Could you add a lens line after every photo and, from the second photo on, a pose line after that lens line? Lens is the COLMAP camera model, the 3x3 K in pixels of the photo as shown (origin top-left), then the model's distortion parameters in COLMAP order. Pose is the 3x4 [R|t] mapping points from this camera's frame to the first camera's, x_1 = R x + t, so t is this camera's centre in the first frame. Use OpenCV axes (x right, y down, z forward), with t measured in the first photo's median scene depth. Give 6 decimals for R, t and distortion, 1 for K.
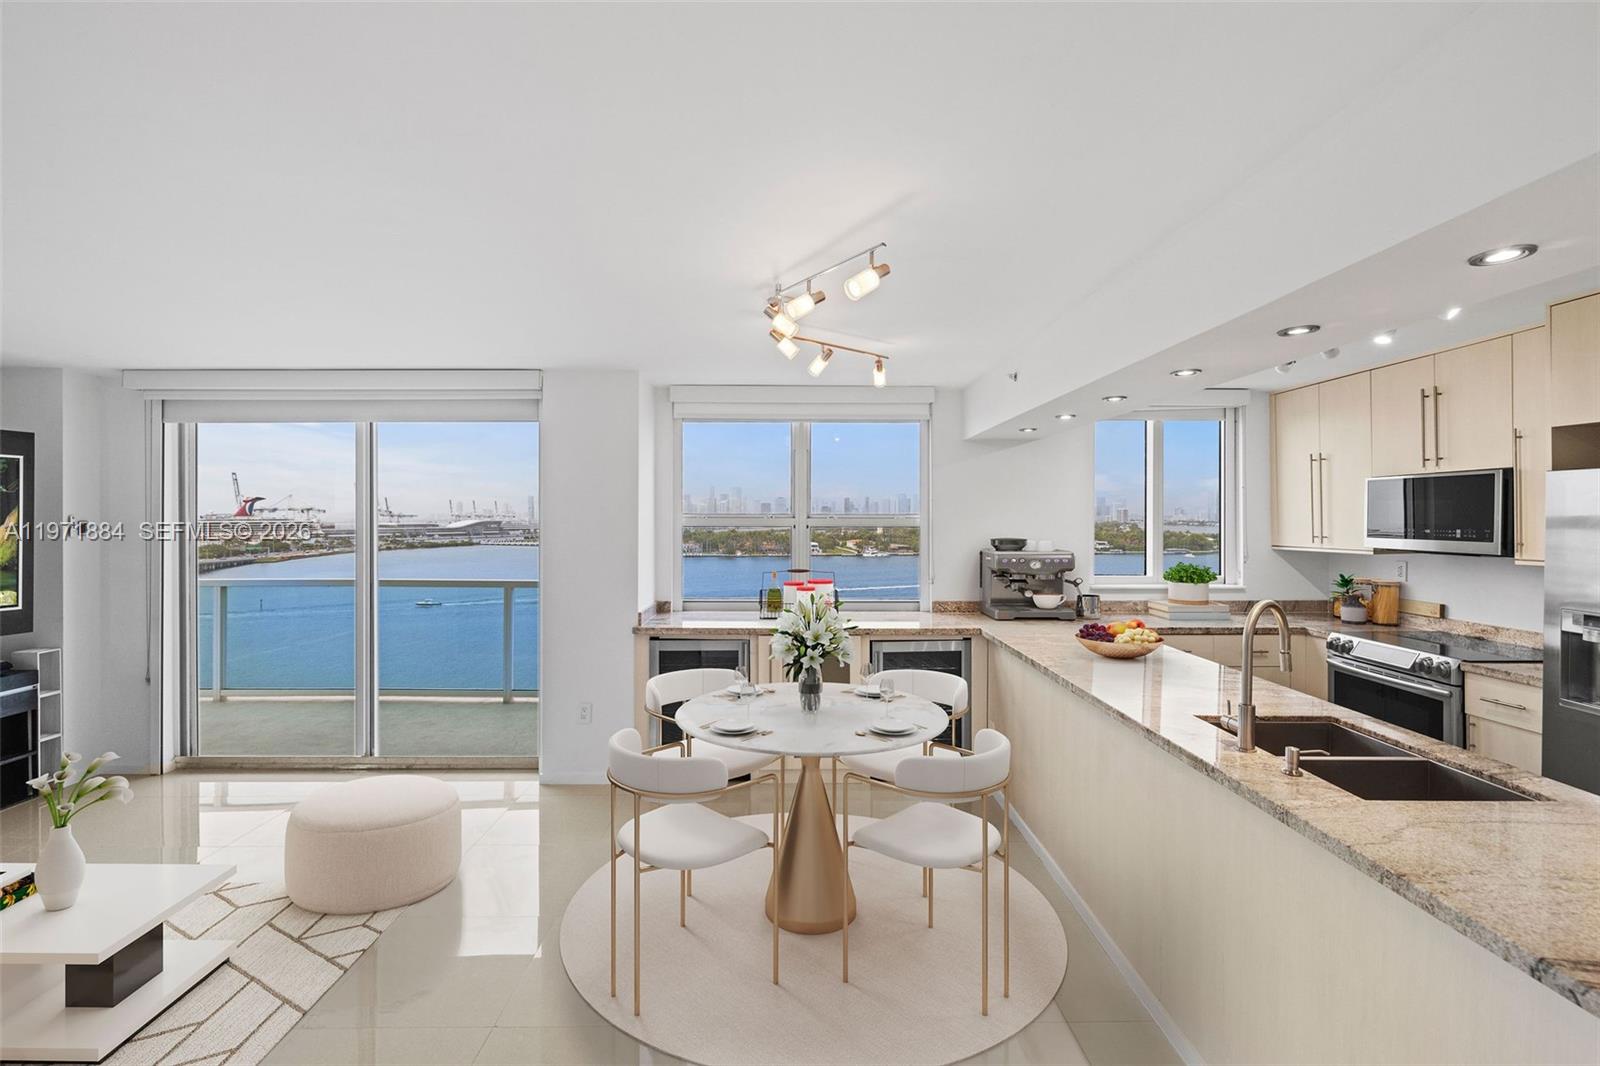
lens RADIAL K [[691.7, 0, 786.9], [0, 691.7, 519.6], [0, 0, 1]] dist [-0.001995, -0.000188]
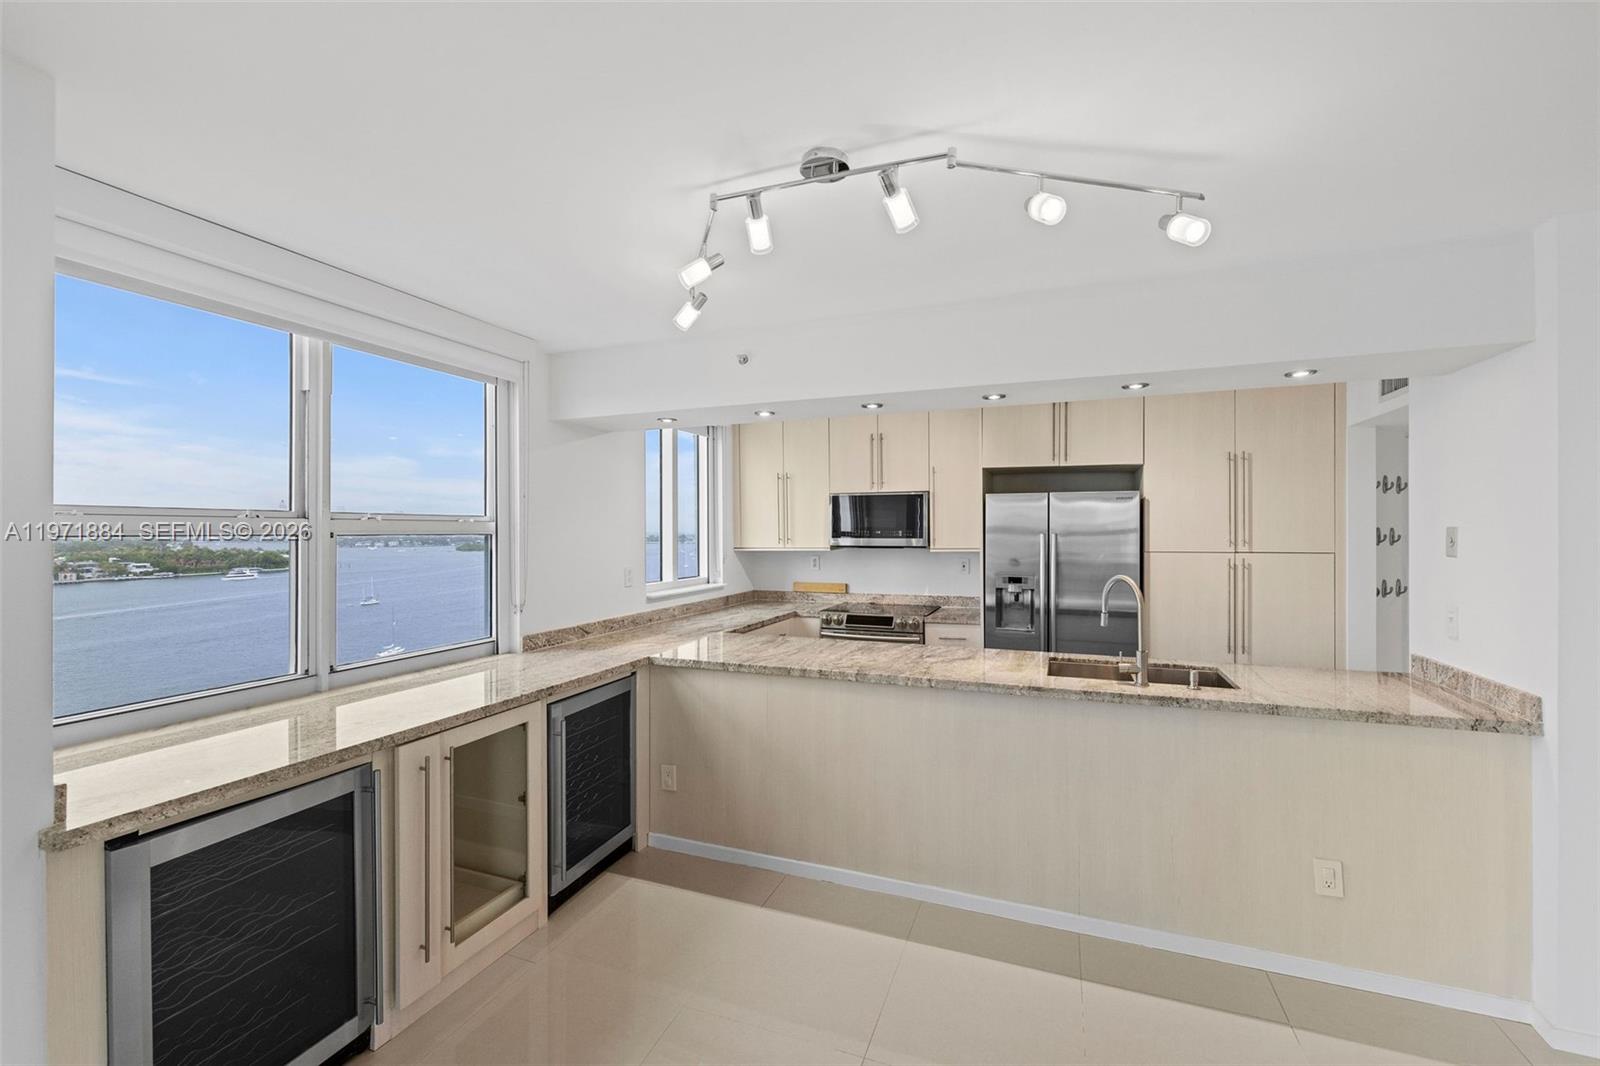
lens RADIAL K [[678.2, 0, 800.0], [0, 678.2, 533.0], [0, 0, 1]] dist [-0.001089, -0.000360]
pose [[0.362249, -0.003895, 0.932073, -0.395761], [0.006572, 0.999977, 0.001625, 0.012266], [-0.932058, 0.005537, 0.362266, 0.544374]]
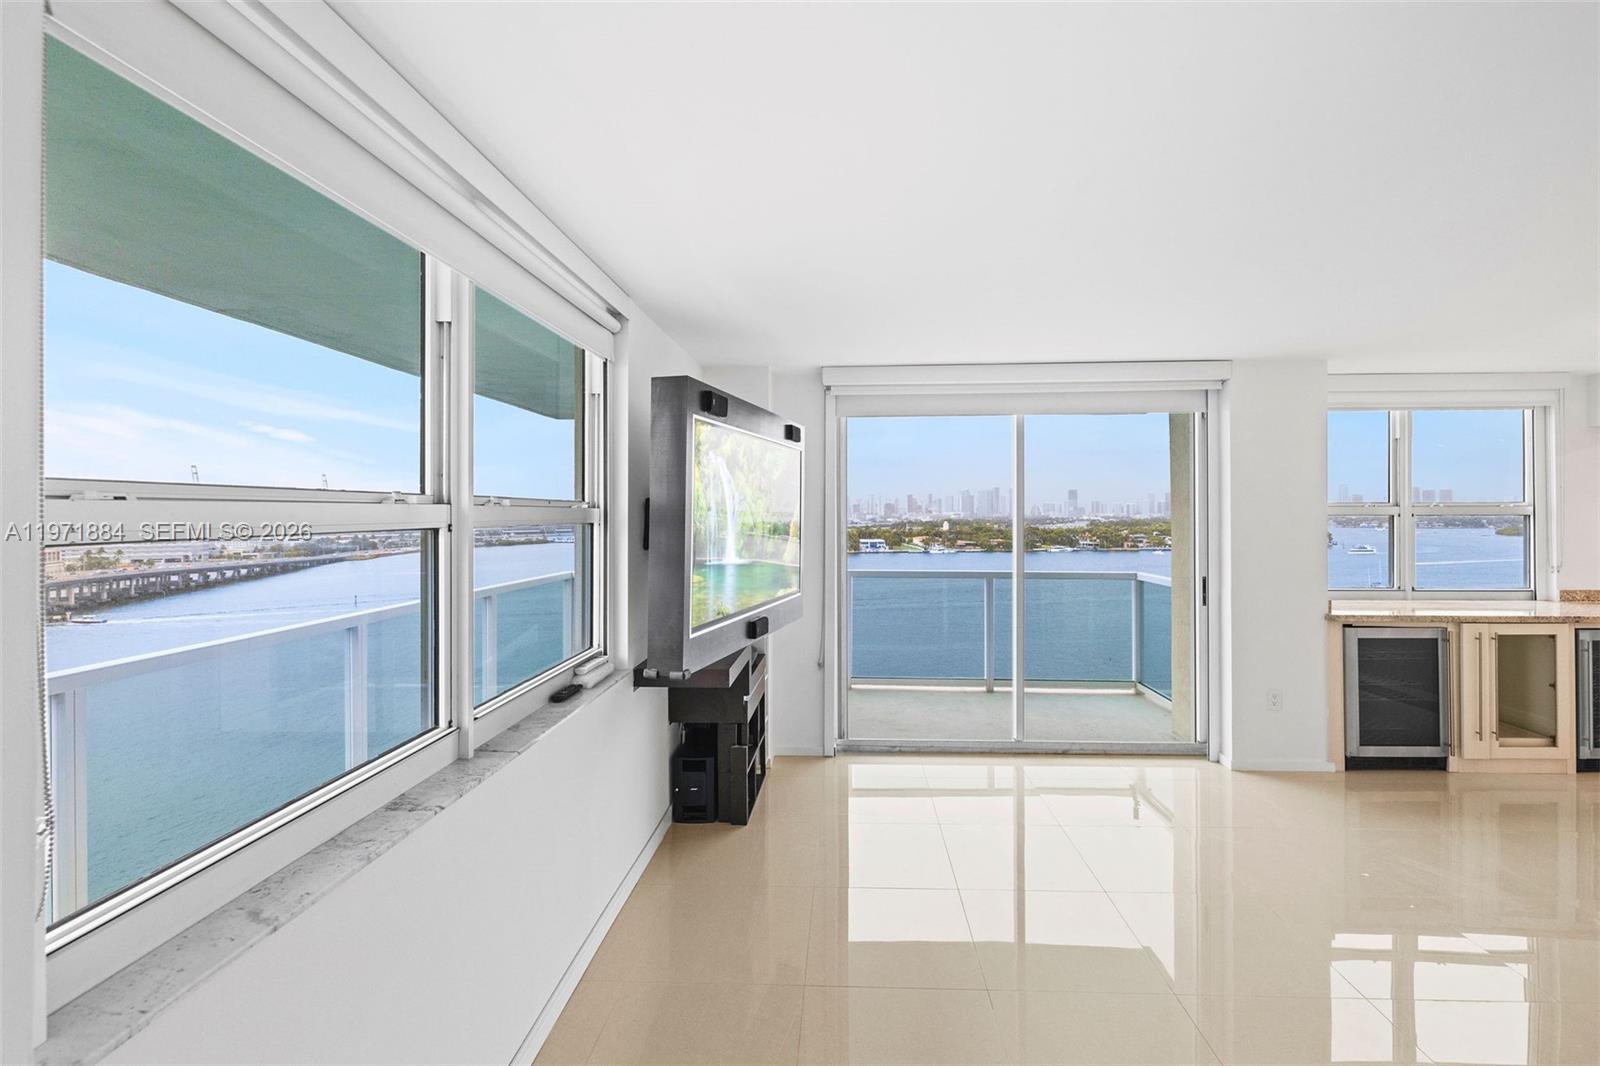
lens RADIAL K [[684.3, 0, 818.4], [0, 684.3, 510.3], [0, 0, 1]] dist [-0.001229, -0.000064]
pose [[0.998718, -0.005441, -0.050321, -0.916918], [0.004957, 0.999940, -0.009748, 0.009738], [0.050371, 0.009486, 0.998686, -0.032880]]
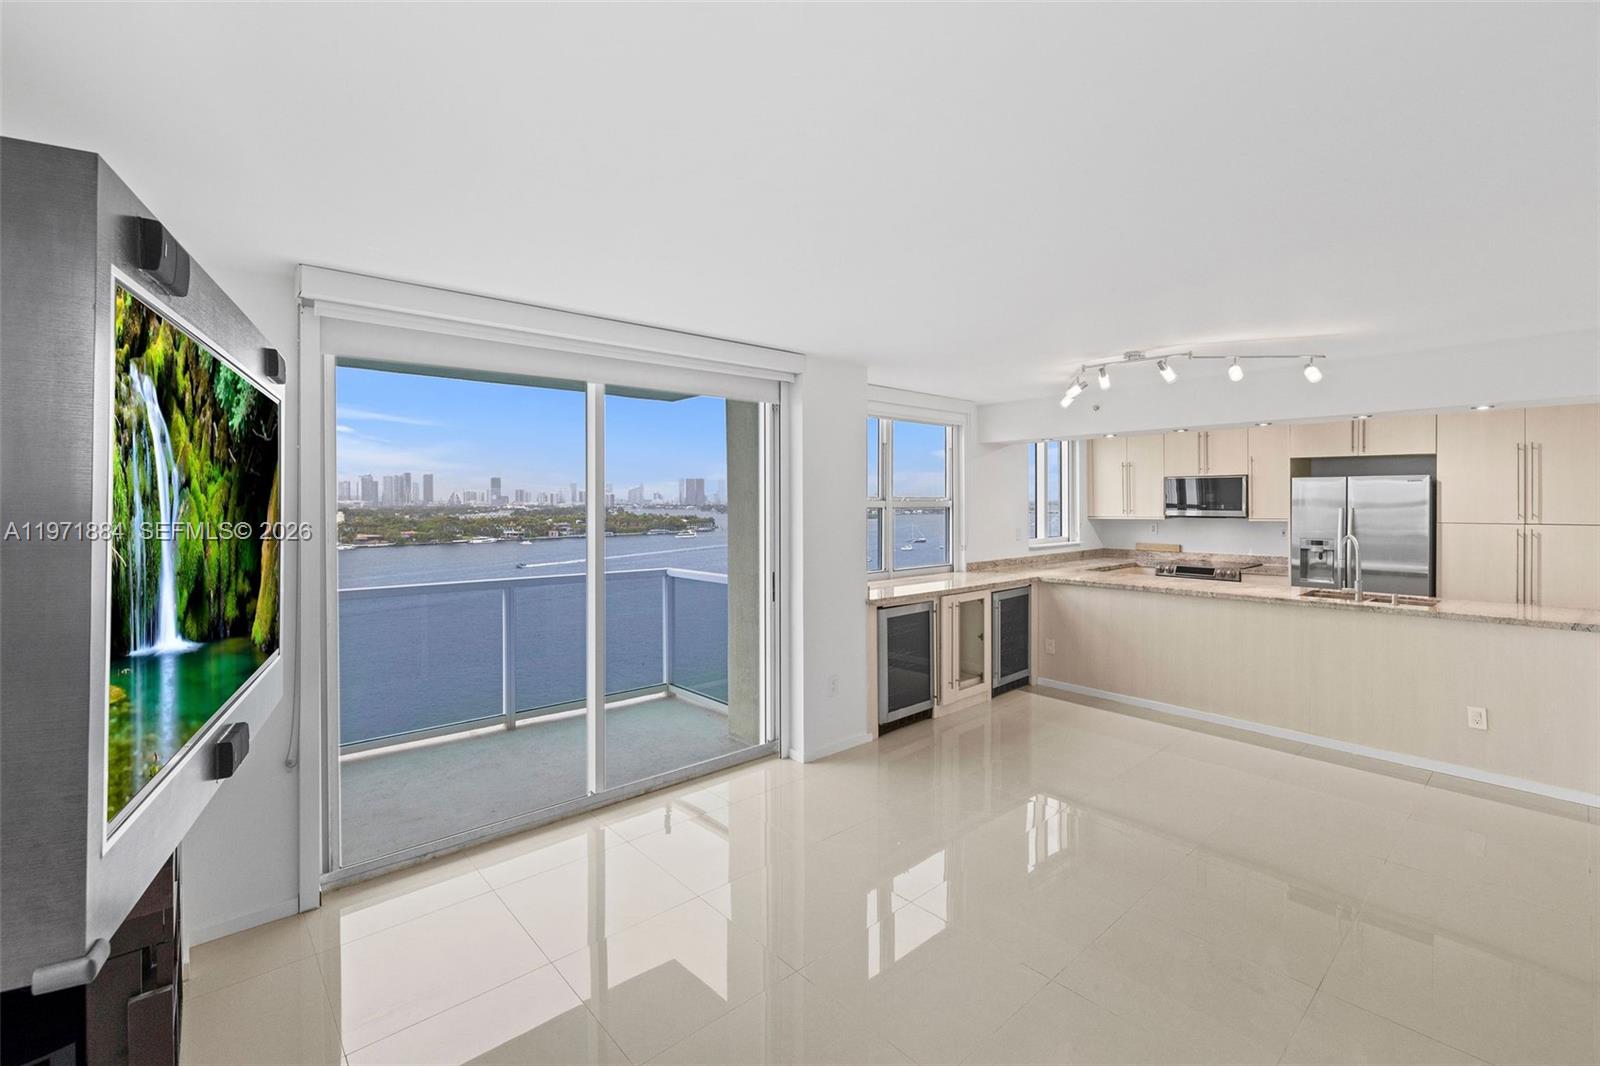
lens RADIAL K [[694.9, 0, 803.0], [0, 694.9, 505.9], [0, 0, 1]] dist [0.000152, 0.000421]
pose [[0.751050, -0.007903, 0.660198, -1.038647], [0.006397, 0.999969, 0.004693, -0.000132], [-0.660214, 0.000699, 0.751077, 0.236583]]
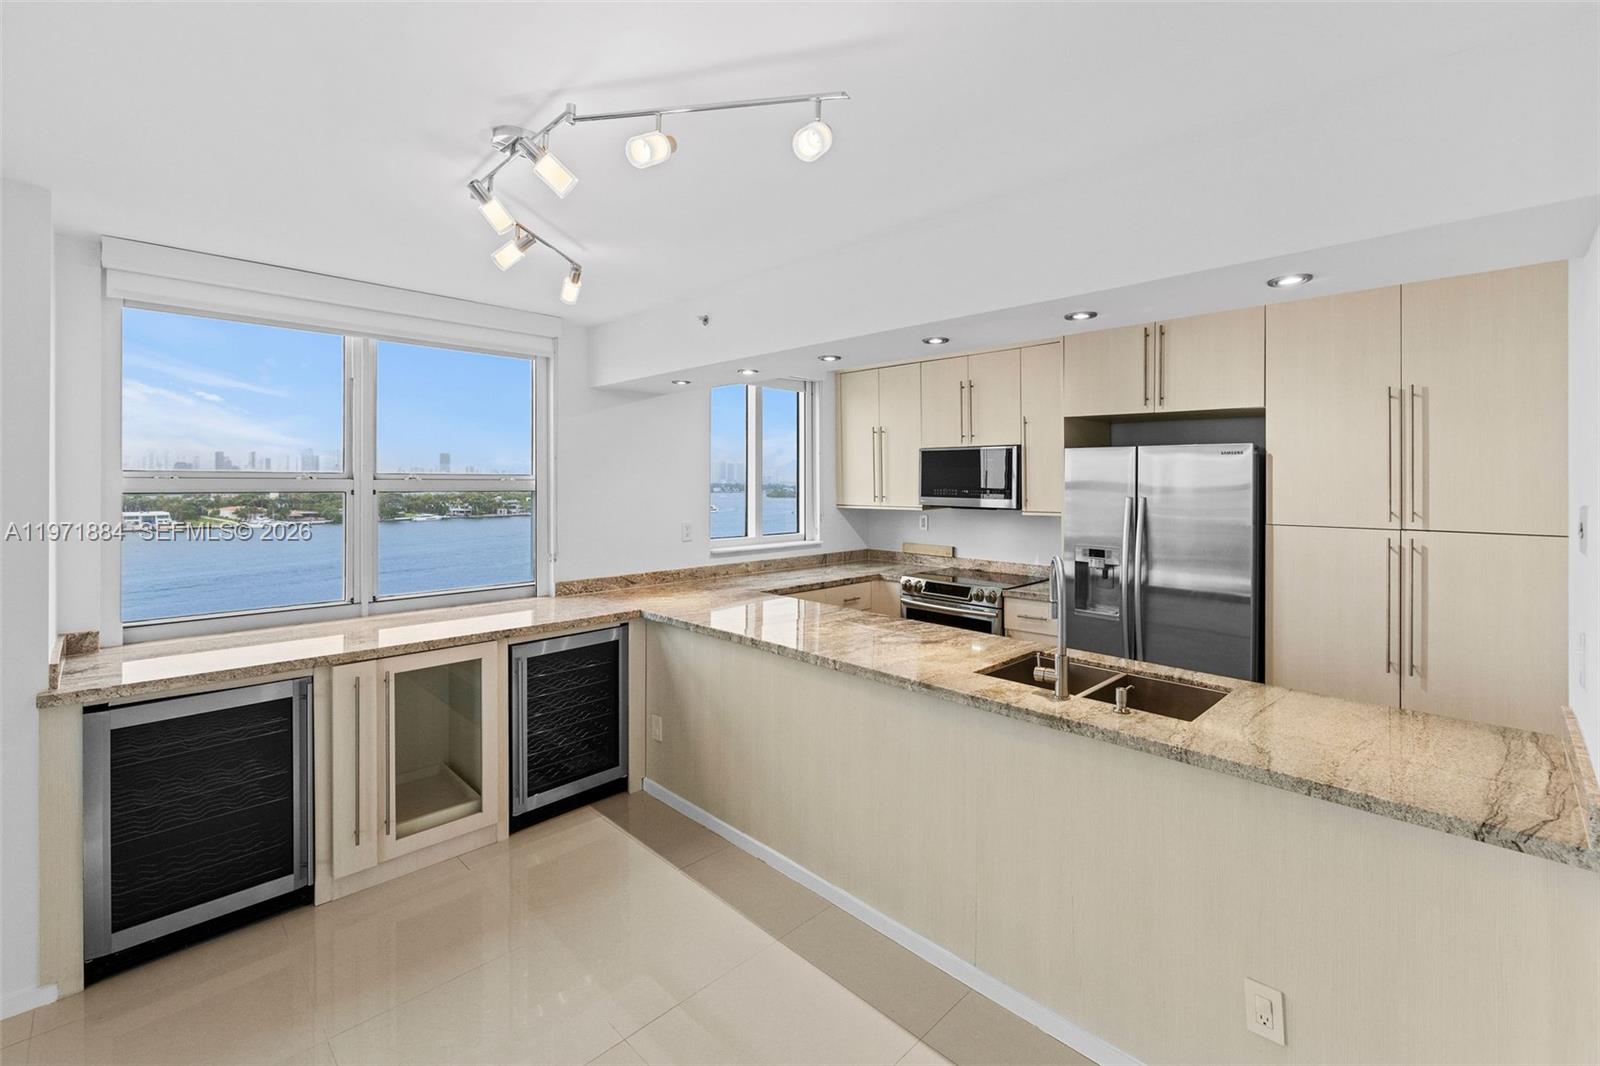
lens RADIAL K [[697.7, 0, 806.3], [0, 697.7, 480.9], [0, 0, 1]] dist [-0.002895, 0.000237]
pose [[0.706723, 0.001741, 0.707488, -0.184923], [-0.001608, 0.999998, -0.000854, -0.001326], [-0.707489, -0.000534, 0.706725, 0.246014]]
